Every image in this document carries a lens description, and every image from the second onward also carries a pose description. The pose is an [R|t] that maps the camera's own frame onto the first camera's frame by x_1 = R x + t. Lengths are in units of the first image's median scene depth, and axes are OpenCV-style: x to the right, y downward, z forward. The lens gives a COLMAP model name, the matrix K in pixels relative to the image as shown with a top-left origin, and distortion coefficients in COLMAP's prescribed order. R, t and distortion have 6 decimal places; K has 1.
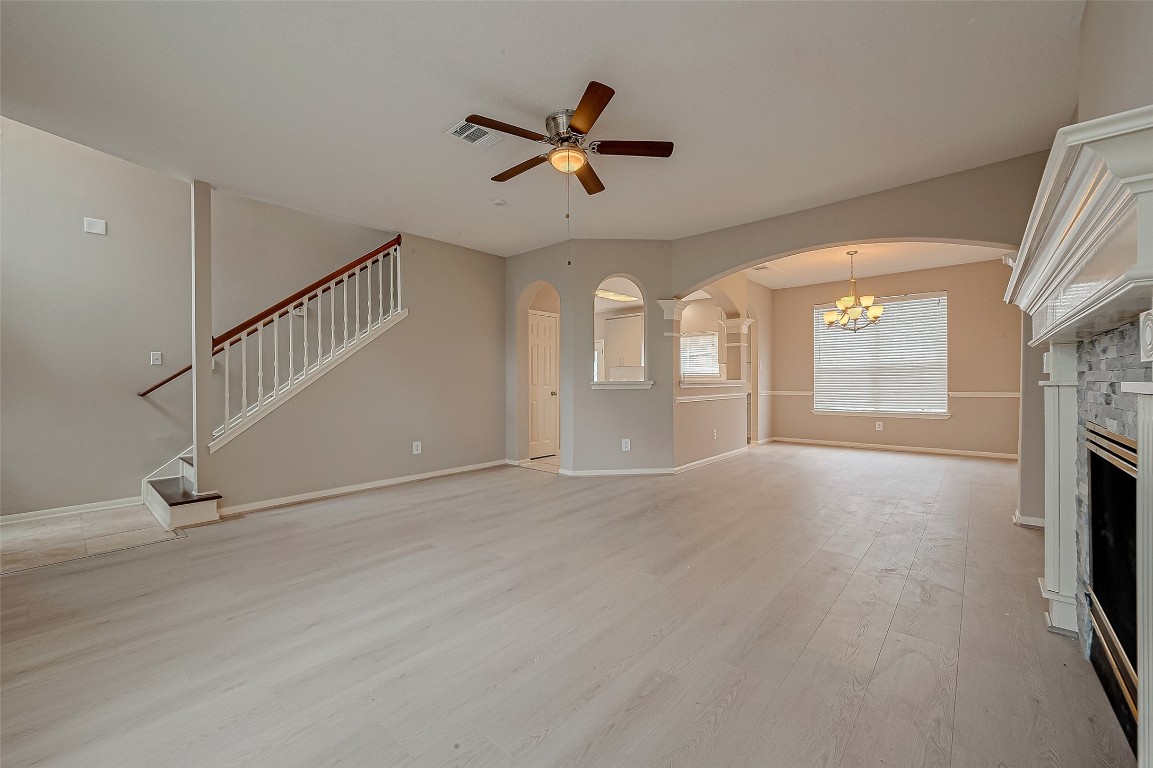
lens RADIAL K [[449.8, 0, 582.9], [0, 449.8, 385.0], [0, 0, 1]] dist [-0.002564, -0.000143]
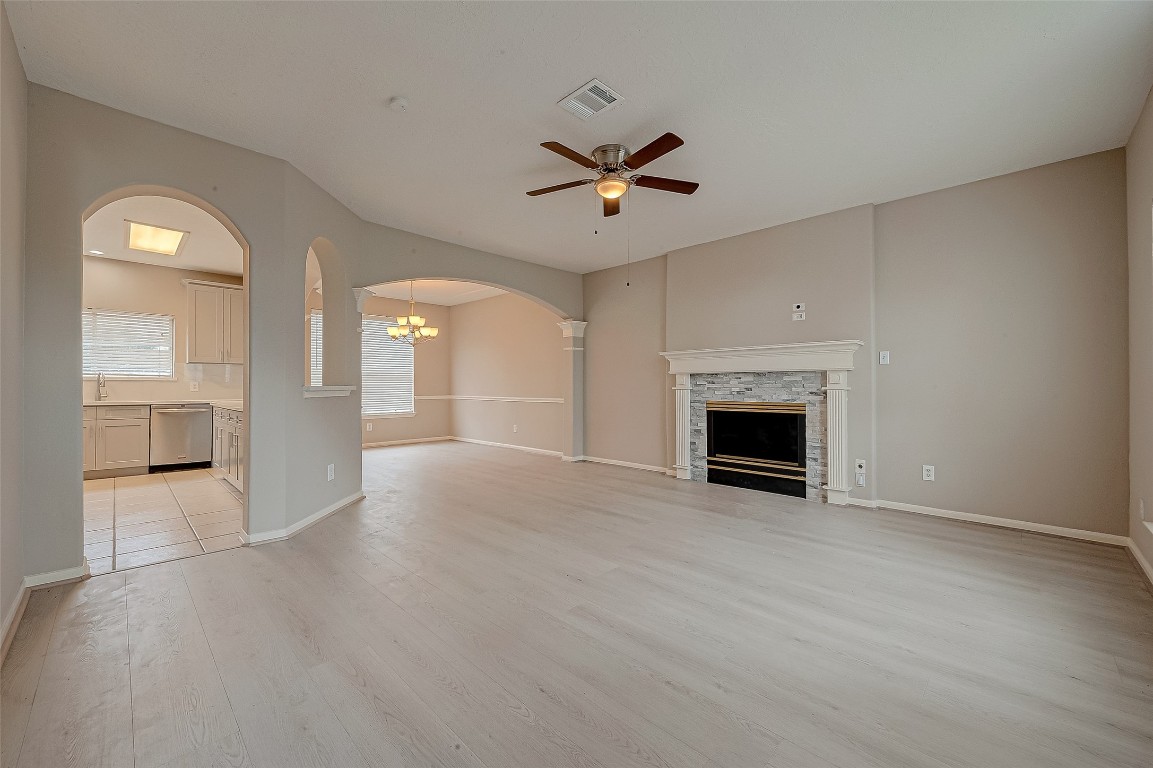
lens RADIAL K [[455.4, 0, 575.4], [0, 455.4, 385.8], [0, 0, 1]] dist [0.003490, 0.000144]
pose [[0.065814, 0.008061, 0.997799, -0.486869], [0.007194, 0.999938, -0.008553, 0.000036], [-0.997806, 0.007742, 0.065752, 0.426962]]
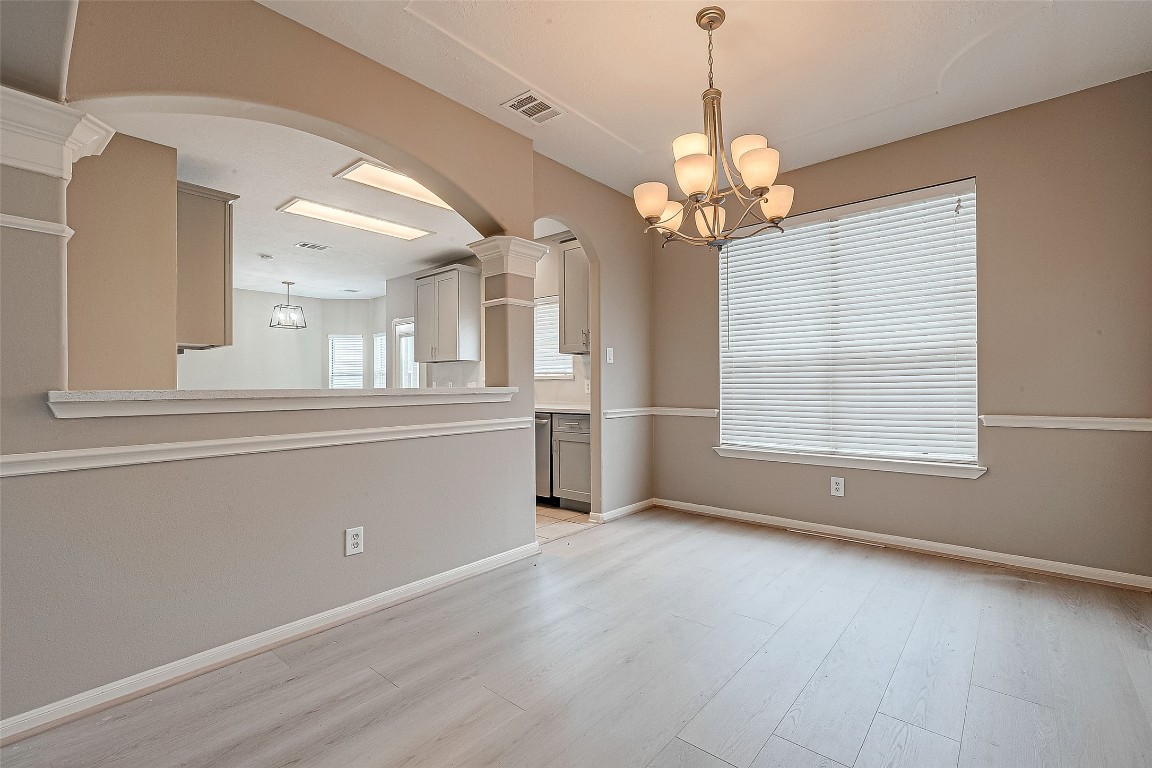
lens RADIAL K [[505.9, 0, 636.5], [0, 505.9, 387.3], [0, 0, 1]] dist [0.001208, -0.000083]
pose [[0.998007, -0.000892, 0.063101, 0.447663], [0.000794, 0.999998, 0.001578, -0.011814], [-0.063102, -0.001525, 0.998006, 0.526997]]
